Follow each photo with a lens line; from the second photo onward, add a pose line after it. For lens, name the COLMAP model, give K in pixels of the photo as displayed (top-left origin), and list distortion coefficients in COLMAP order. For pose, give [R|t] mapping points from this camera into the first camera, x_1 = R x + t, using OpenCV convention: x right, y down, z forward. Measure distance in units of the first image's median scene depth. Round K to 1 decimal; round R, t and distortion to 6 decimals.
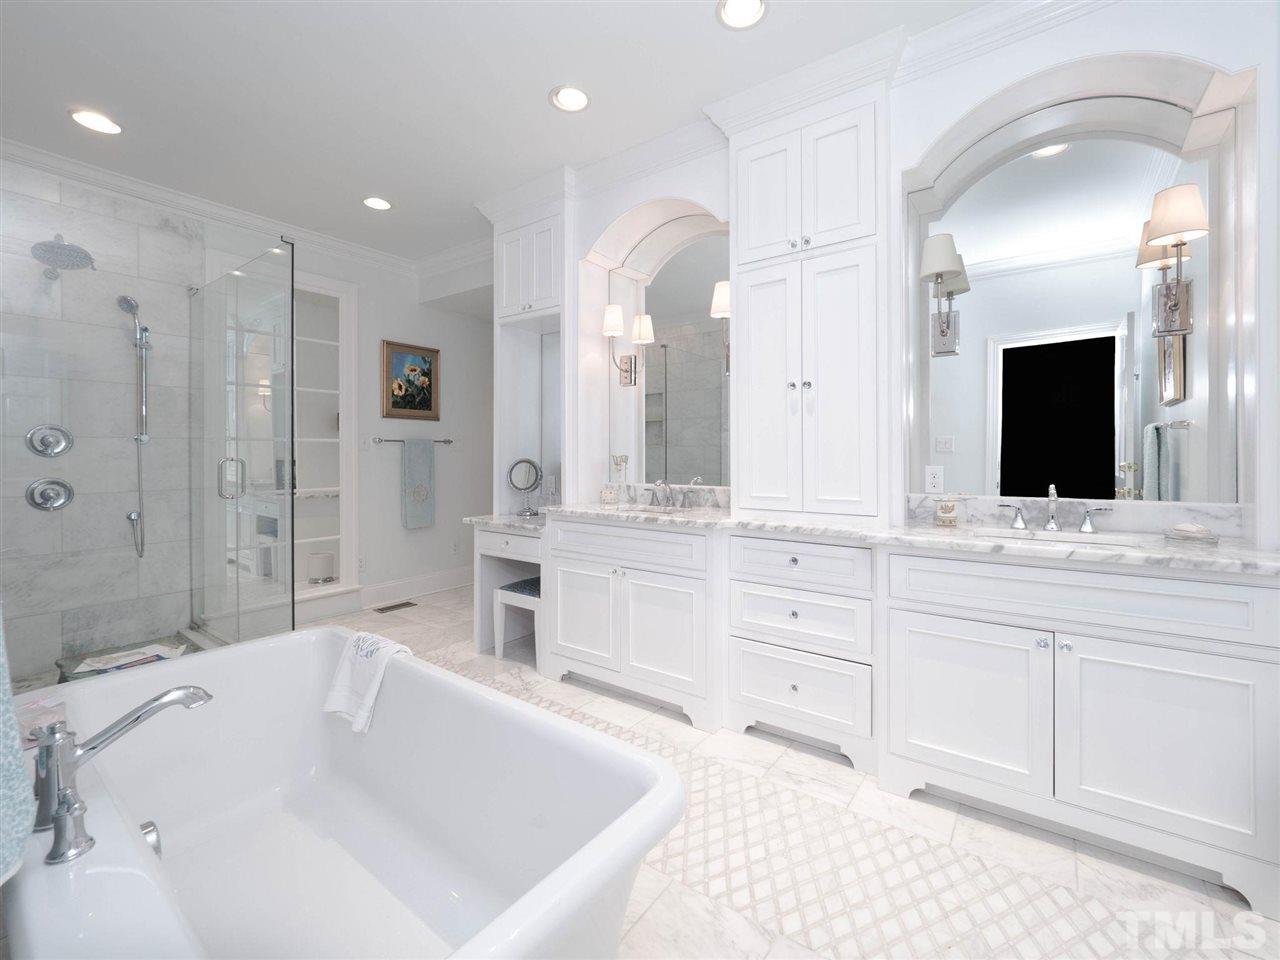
lens RADIAL K [[539.9, 0, 657.4], [0, 539.9, 449.1], [0, 0, 1]] dist [-0.014094, 0.000016]
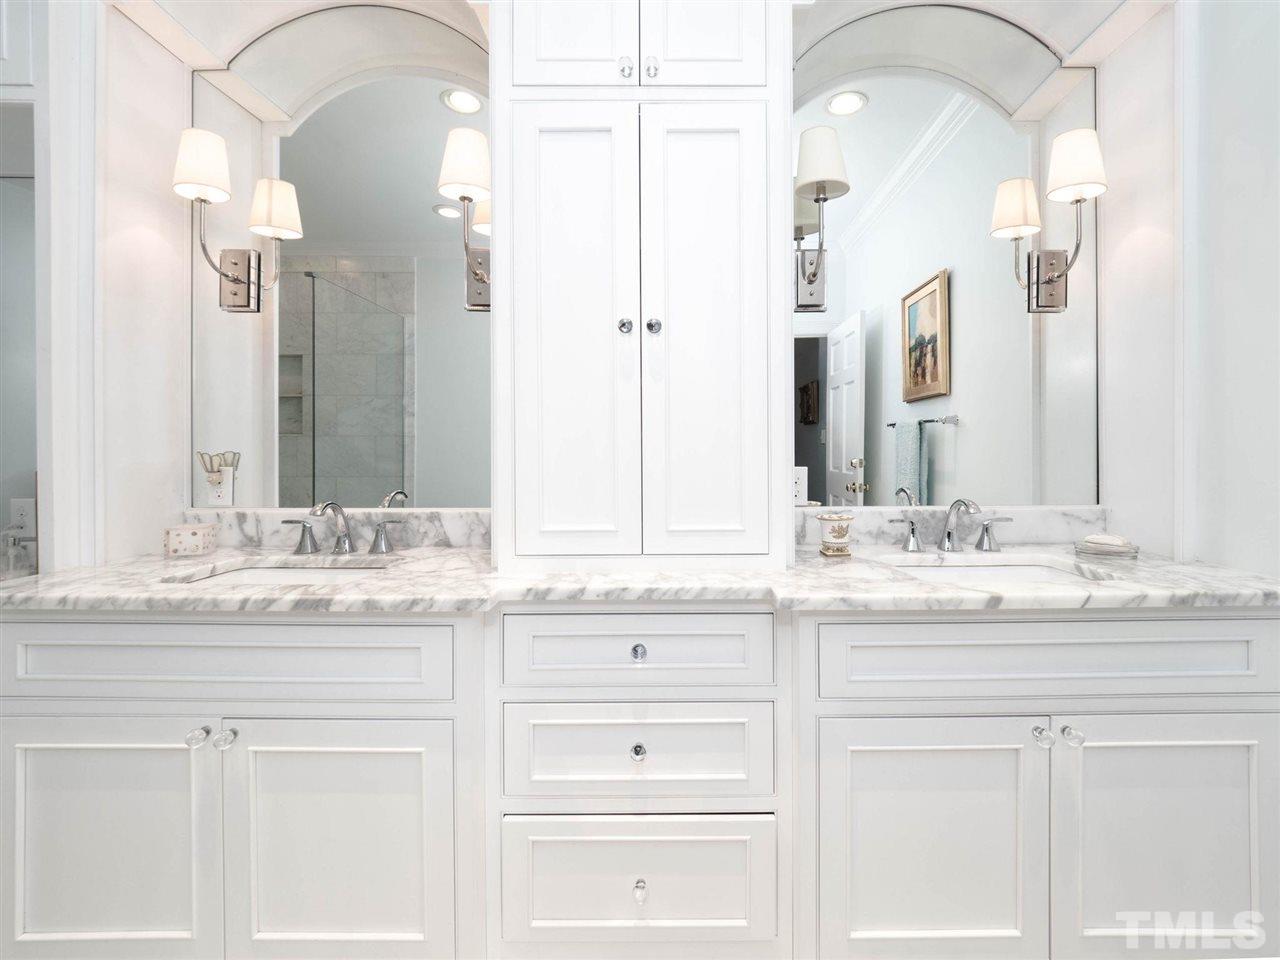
lens RADIAL K [[539.9, 0, 657.4], [0, 539.9, 449.1], [0, 0, 1]] dist [-0.014094, 0.000016]
pose [[0.815604, 0.000010, 0.578611, -0.031385], [-0.006329, 0.999940, 0.008905, 0.002299], [-0.578576, -0.010925, 0.815555, 0.453363]]
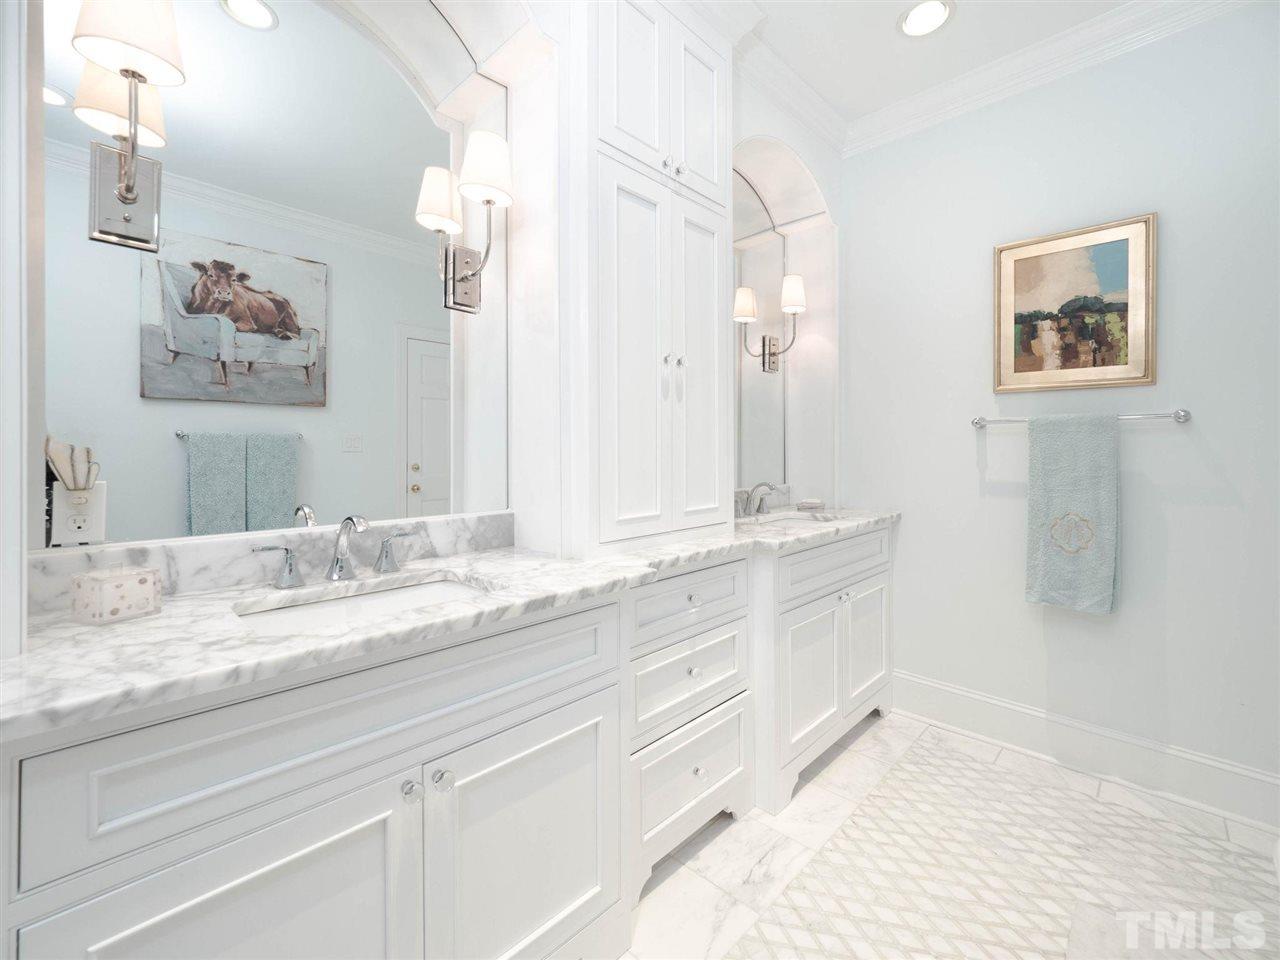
lens RADIAL K [[549.0, 0, 633.8], [0, 549.0, 442.1], [0, 0, 1]] dist [-0.013831, -0.000053]
pose [[0.164139, 0.017800, 0.986277, -0.406866], [-0.009761, 0.999818, -0.016420, 0.005688], [-0.986389, -0.006931, 0.164283, 0.783769]]
